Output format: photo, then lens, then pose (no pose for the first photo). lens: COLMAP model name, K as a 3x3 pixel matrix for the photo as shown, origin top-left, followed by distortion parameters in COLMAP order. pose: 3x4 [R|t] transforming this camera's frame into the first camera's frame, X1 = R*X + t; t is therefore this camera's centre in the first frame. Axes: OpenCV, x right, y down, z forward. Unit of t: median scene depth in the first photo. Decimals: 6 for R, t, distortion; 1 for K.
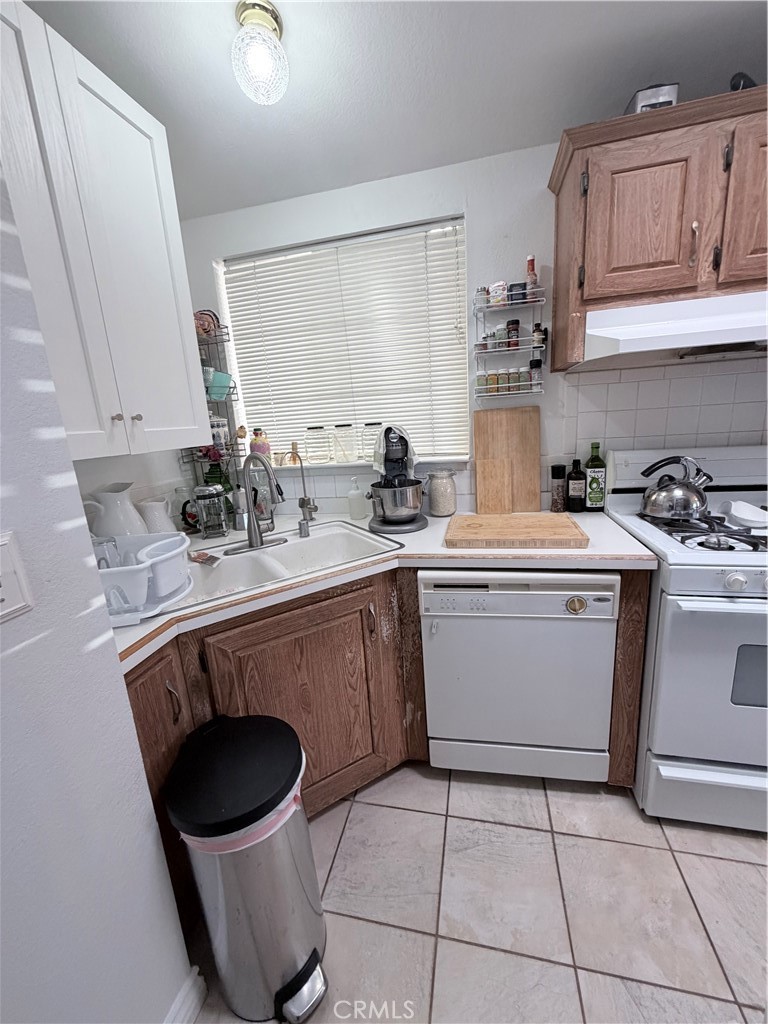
lens RADIAL K [[413.7, 0, 385.0], [0, 413.7, 512.0], [0, 0, 1]] dist [0.003174, -0.000177]
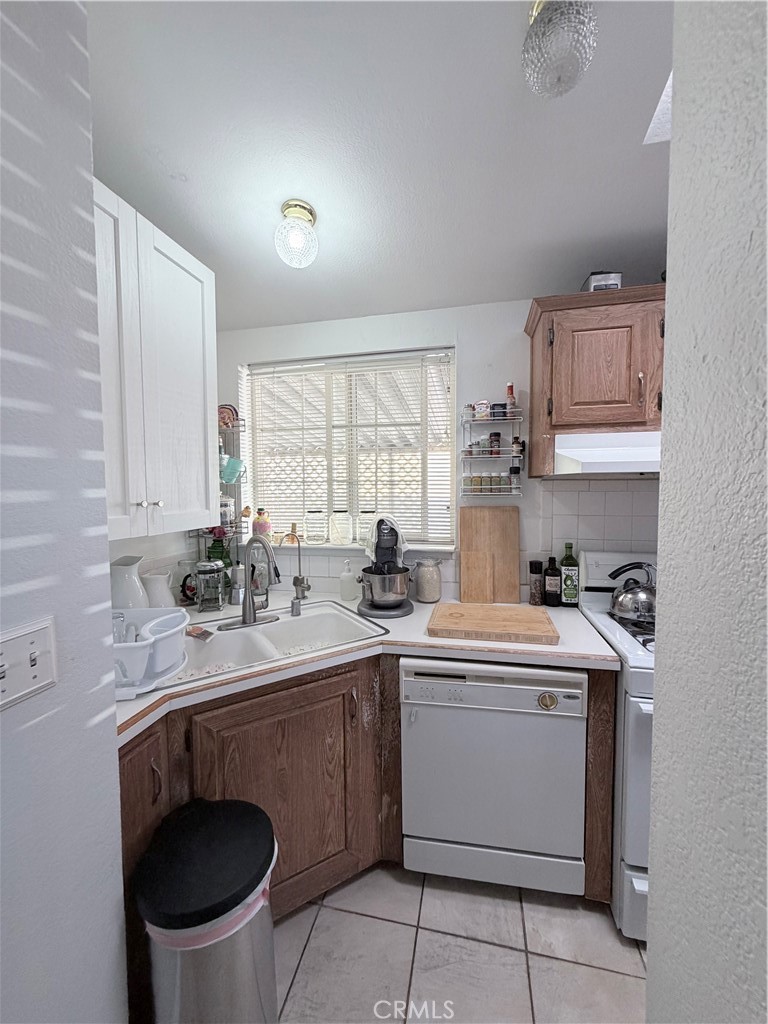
lens RADIAL K [[413.7, 0, 385.0], [0, 413.7, 510.9], [0, 0, 1]] dist [0.003174, -0.000177]
pose [[0.998279, 0.058285, 0.006499, 0.012114], [-0.056323, 0.983713, -0.170696, -0.045453], [-0.016342, 0.170036, 0.985302, -0.108971]]
